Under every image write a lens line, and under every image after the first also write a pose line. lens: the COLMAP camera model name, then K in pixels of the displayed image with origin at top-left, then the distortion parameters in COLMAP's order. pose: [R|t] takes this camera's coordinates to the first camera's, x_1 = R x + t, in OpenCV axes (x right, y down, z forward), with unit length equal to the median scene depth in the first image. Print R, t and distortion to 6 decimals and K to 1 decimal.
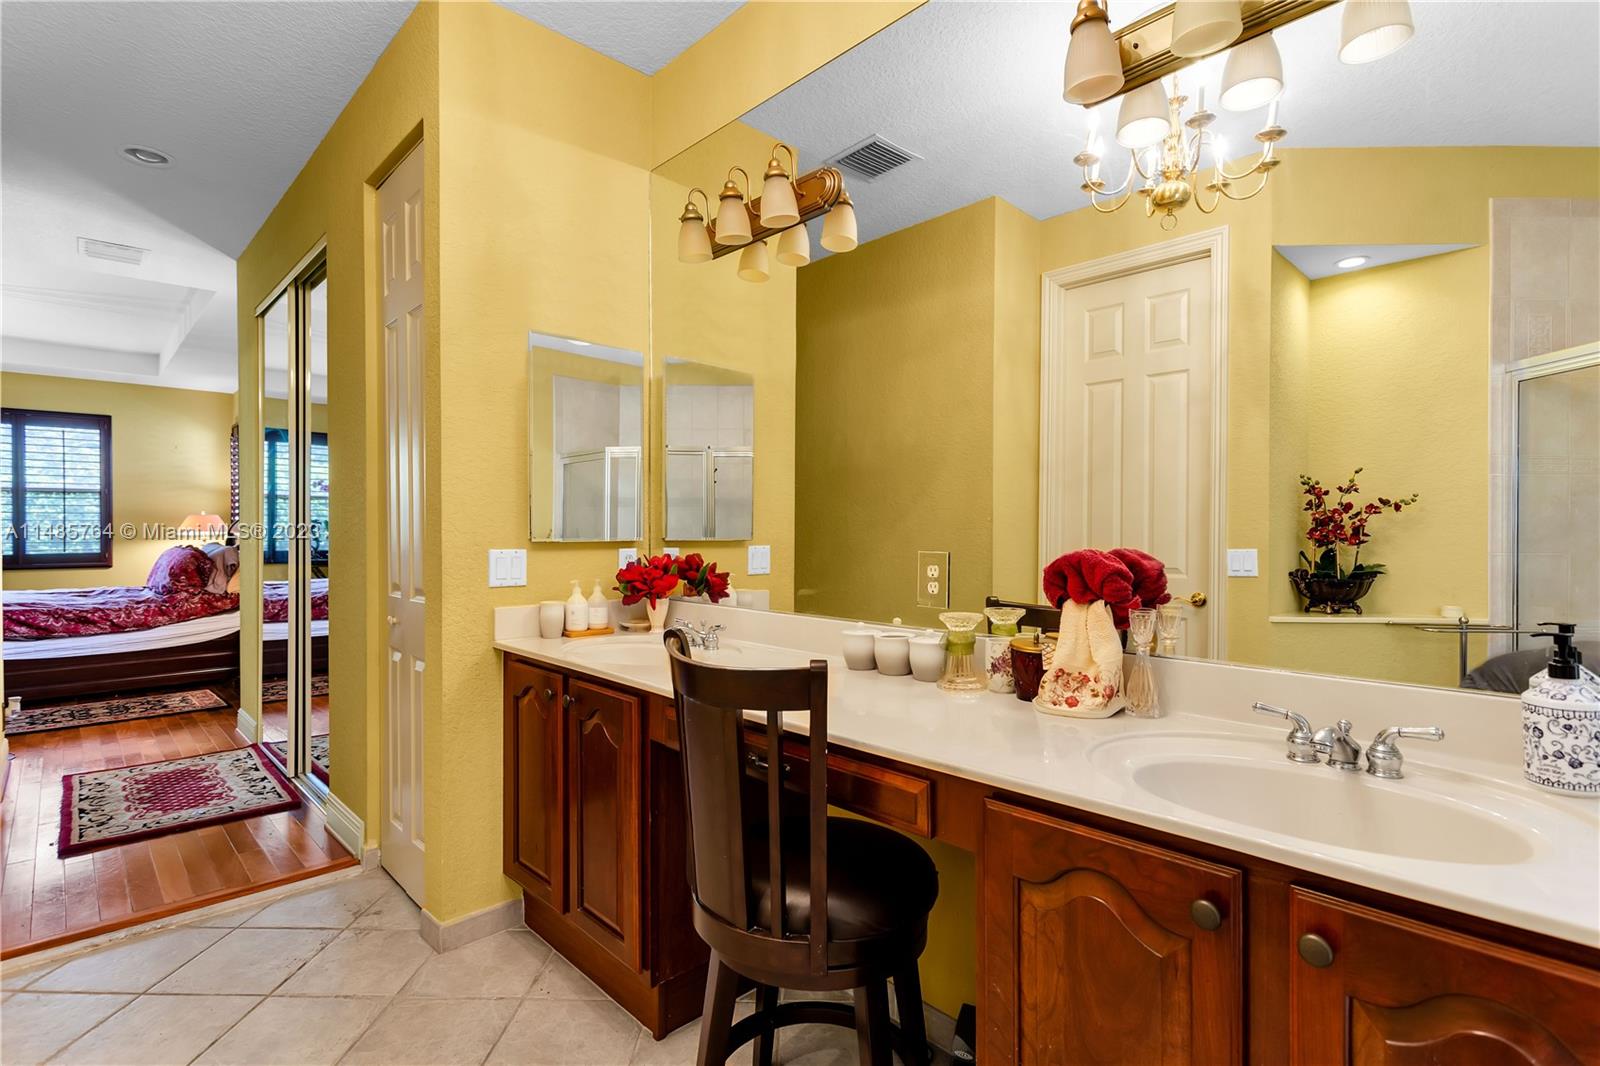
lens RADIAL K [[849.8, 0, 800.7], [0, 849.8, 530.0], [0, 0, 1]] dist [0.003311, -0.001050]
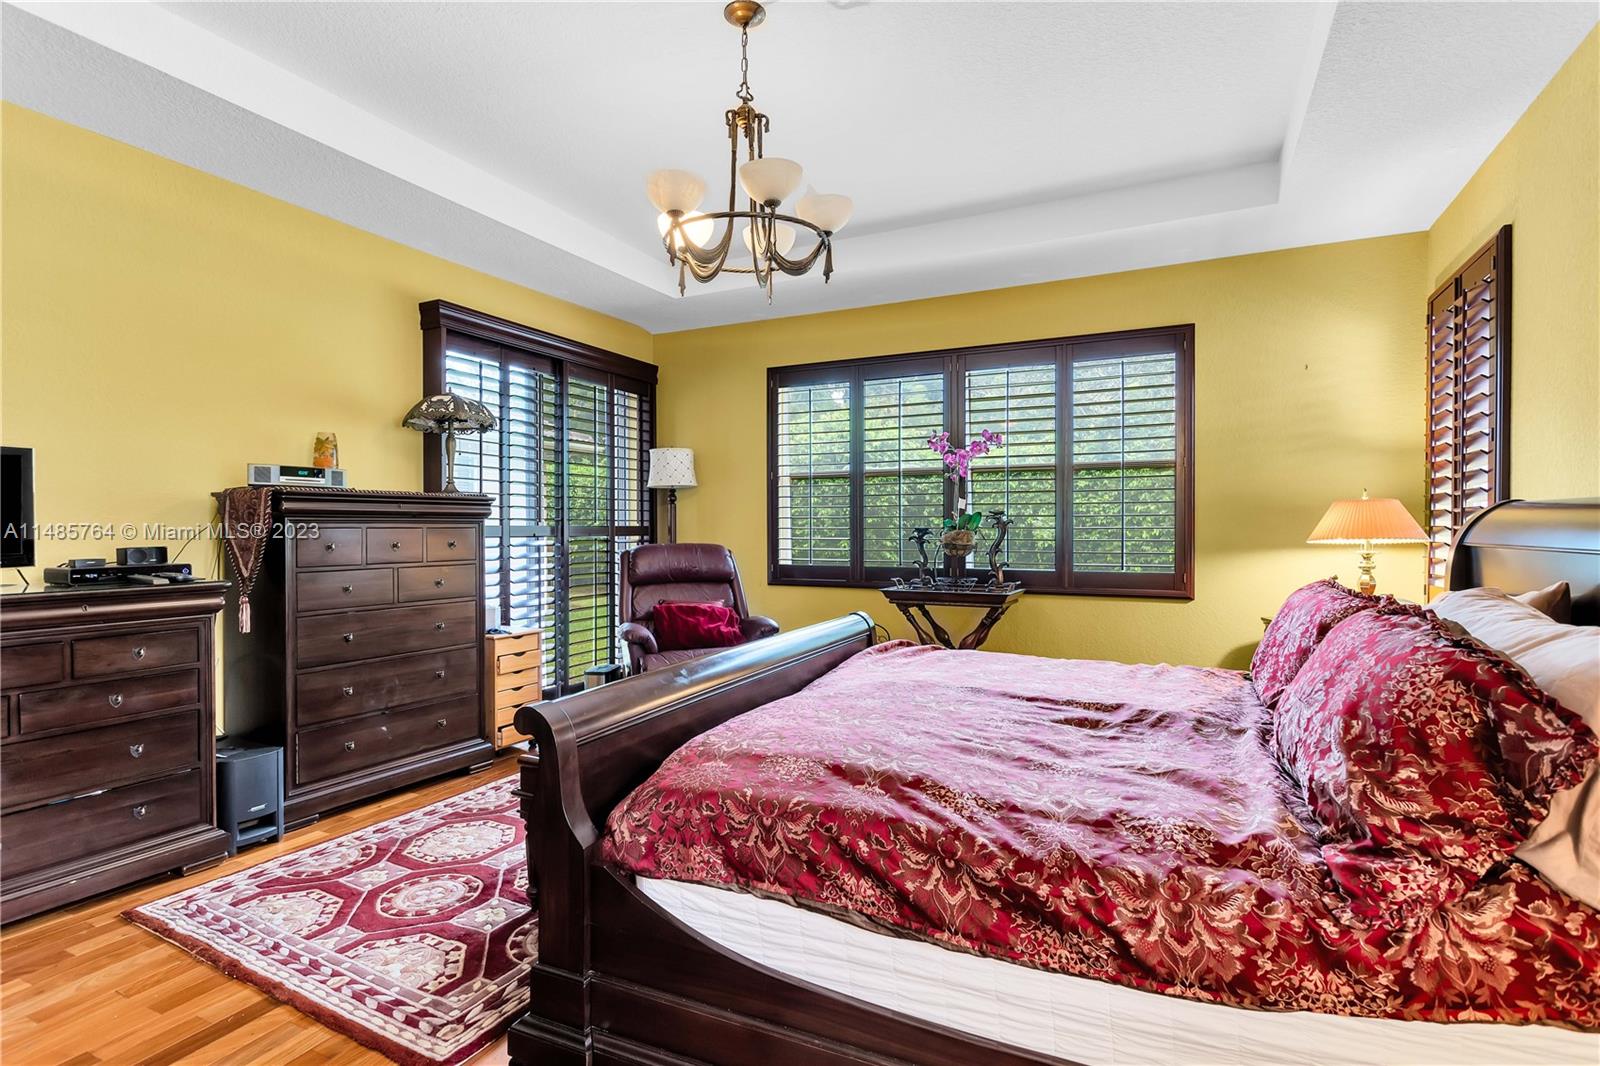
lens RADIAL K [[811.9, 0, 800.0], [0, 811.9, 533.0], [0, 0, 1]] dist [0.000755, -0.000629]
pose [[0.399899, 0.011270, -0.916490, -0.600876], [-0.005449, 0.999936, 0.009919, -0.005444], [0.916543, 0.001027, 0.399935, 0.778373]]
